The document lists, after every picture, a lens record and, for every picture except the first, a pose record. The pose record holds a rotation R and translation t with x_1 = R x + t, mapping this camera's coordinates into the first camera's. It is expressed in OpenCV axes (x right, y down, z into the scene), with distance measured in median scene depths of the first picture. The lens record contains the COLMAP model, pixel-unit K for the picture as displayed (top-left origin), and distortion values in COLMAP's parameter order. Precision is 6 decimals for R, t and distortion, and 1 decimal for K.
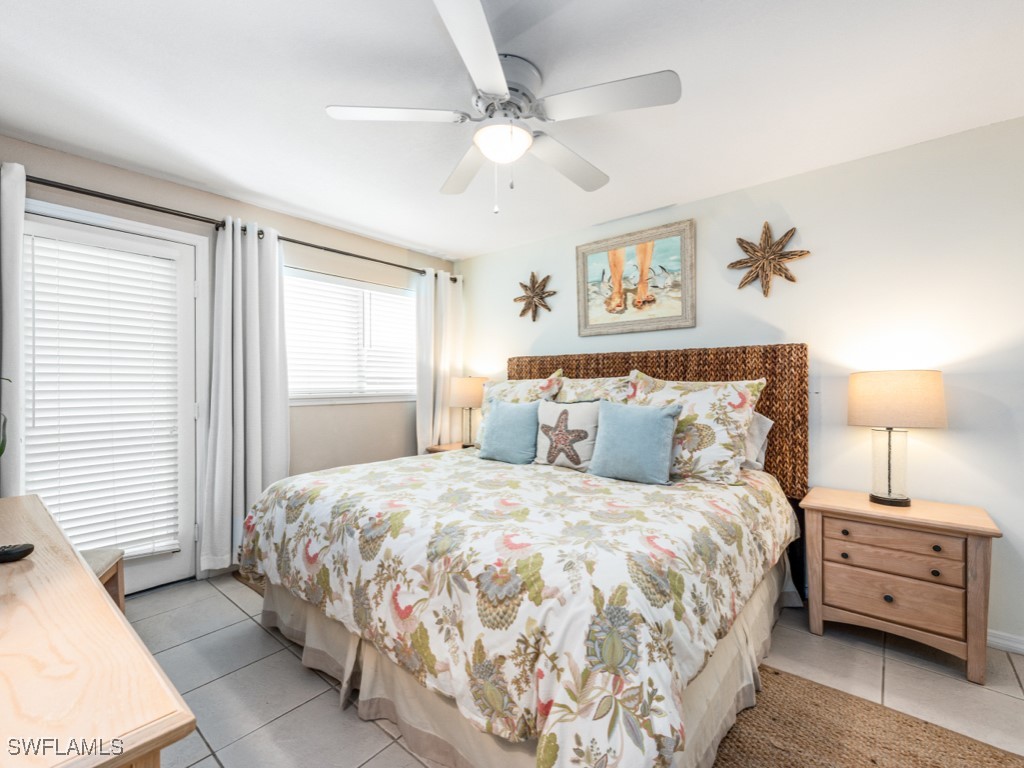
lens RADIAL K [[445.8, 0, 508.3], [0, 445.8, 385.8], [0, 0, 1]] dist [0.001980, -0.000011]
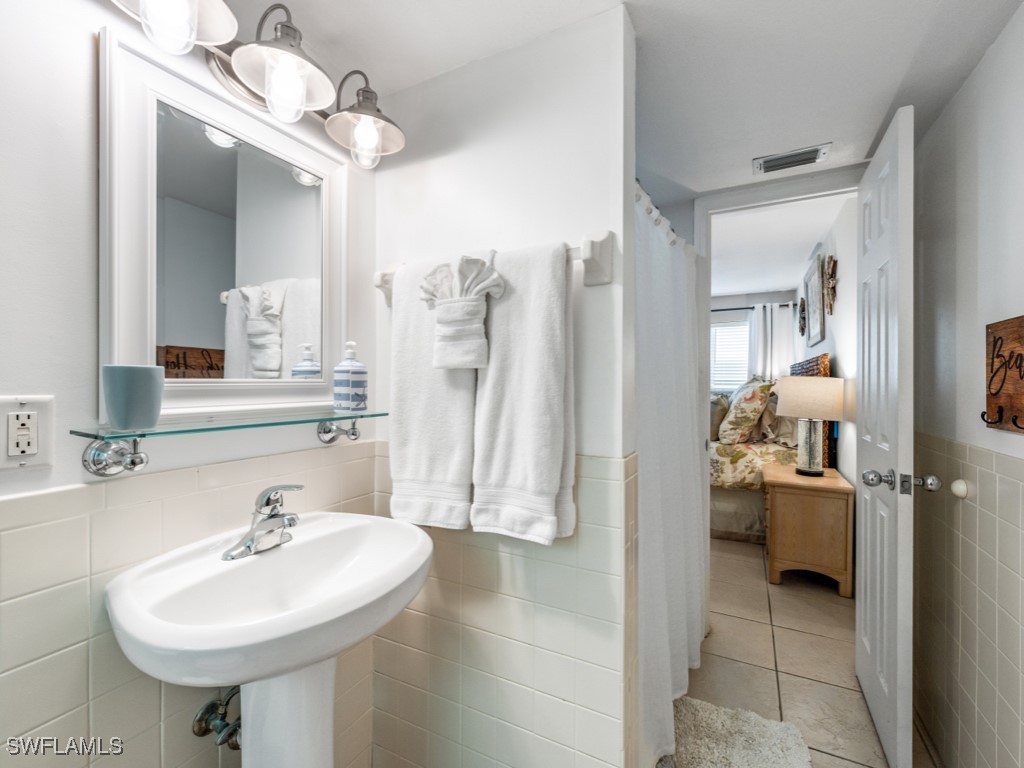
lens RADIAL K [[445.8, 0, 510.1], [0, 445.8, 385.2], [0, 0, 1]] dist [0.001980, -0.000011]
pose [[0.219635, 0.005828, -0.975565, 1.417124], [-0.004524, 0.999977, 0.004956, -0.006267], [0.975572, 0.003325, 0.219656, -0.124110]]
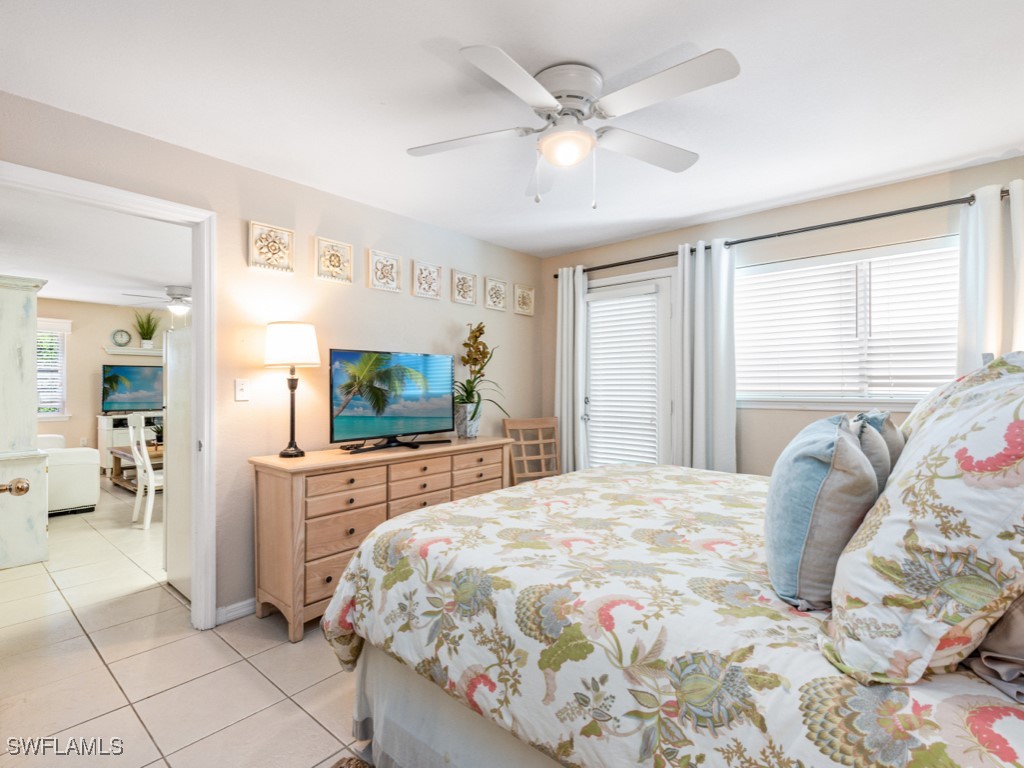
lens RADIAL K [[500.6, 0, 509.8], [0, 500.6, 379.5], [0, 0, 1]] dist [-0.000657, -0.000163]
pose [[-0.012455, -0.010398, -0.999868, 0.655373], [0.000687, 0.999946, -0.010407, -0.006966], [0.999922, -0.000817, -0.012448, 0.518550]]
